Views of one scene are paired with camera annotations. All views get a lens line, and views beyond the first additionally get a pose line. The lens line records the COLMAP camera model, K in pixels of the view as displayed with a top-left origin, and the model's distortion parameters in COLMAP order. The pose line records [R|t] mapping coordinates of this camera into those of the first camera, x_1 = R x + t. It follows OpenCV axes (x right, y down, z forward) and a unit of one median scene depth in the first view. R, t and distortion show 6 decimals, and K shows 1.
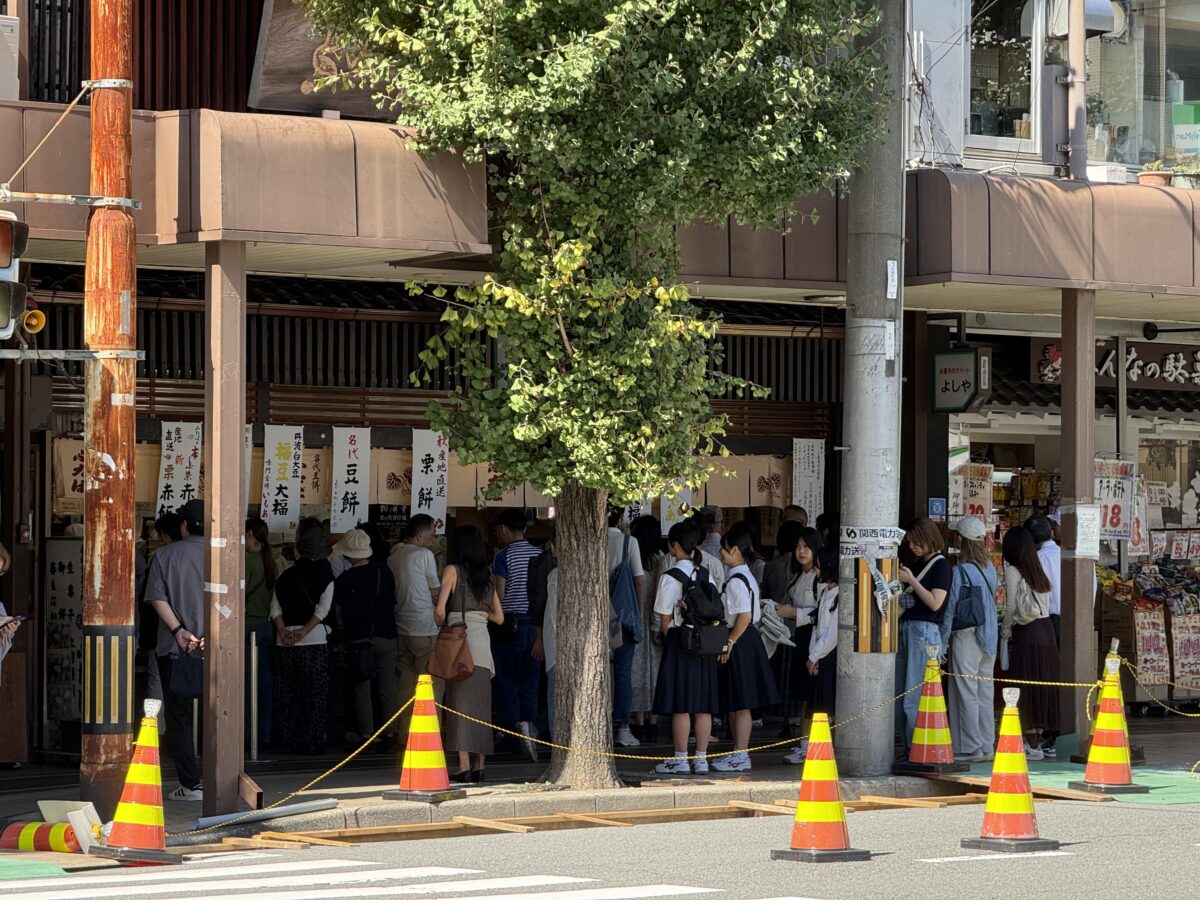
lens RADIAL K [[4191.5, 0, 600.3], [0, 4191.5, 449.9], [0, 0, 1]] dist [0.477338, 0.000000]
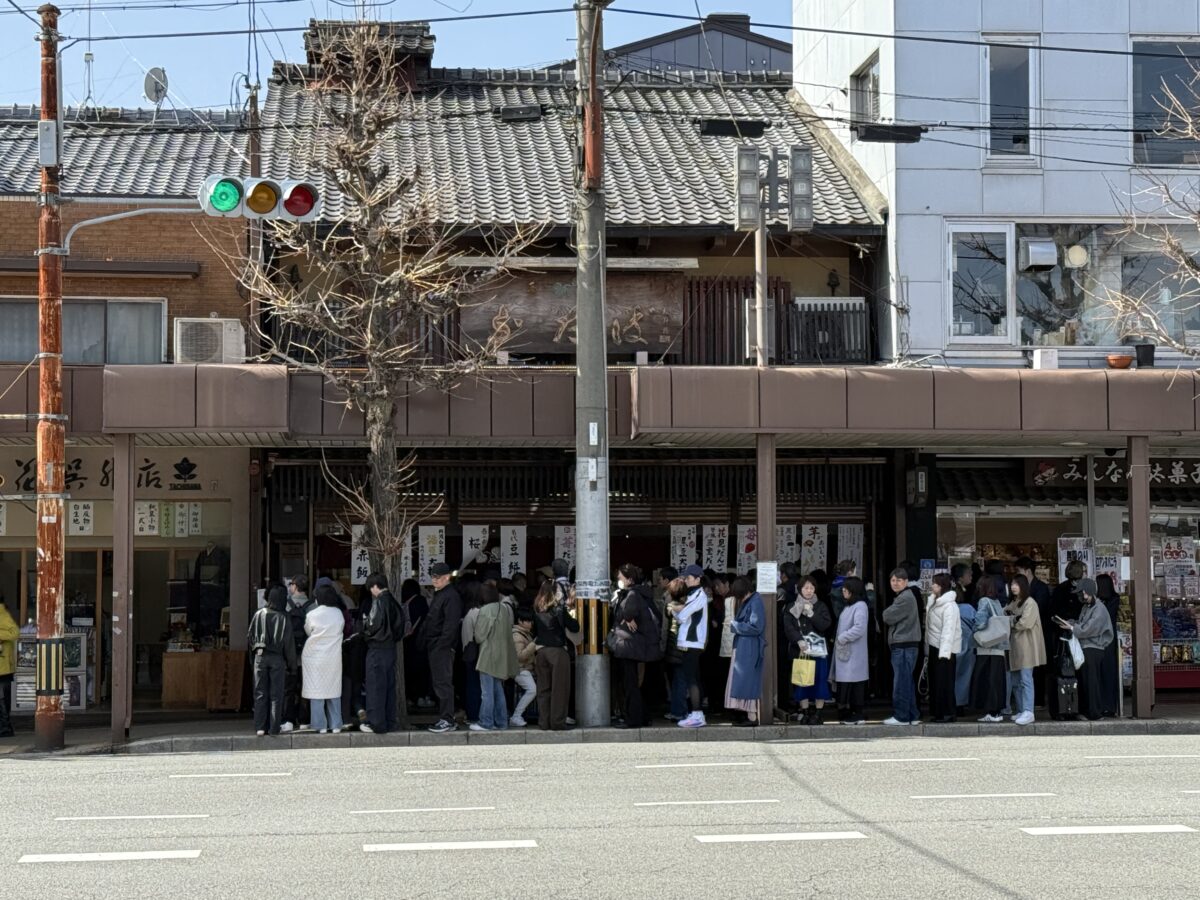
lens RADIAL K [[2258.2, 0, 599.3], [0, 2258.2, 449.9], [0, 0, 1]] dist [0.183235, 0.000000]
pose [[0.820235, -0.040547, -0.570588, 0.522770], [0.020179, 0.998915, -0.041977, 0.003834], [0.571671, 0.022917, 0.820163, 0.225763]]
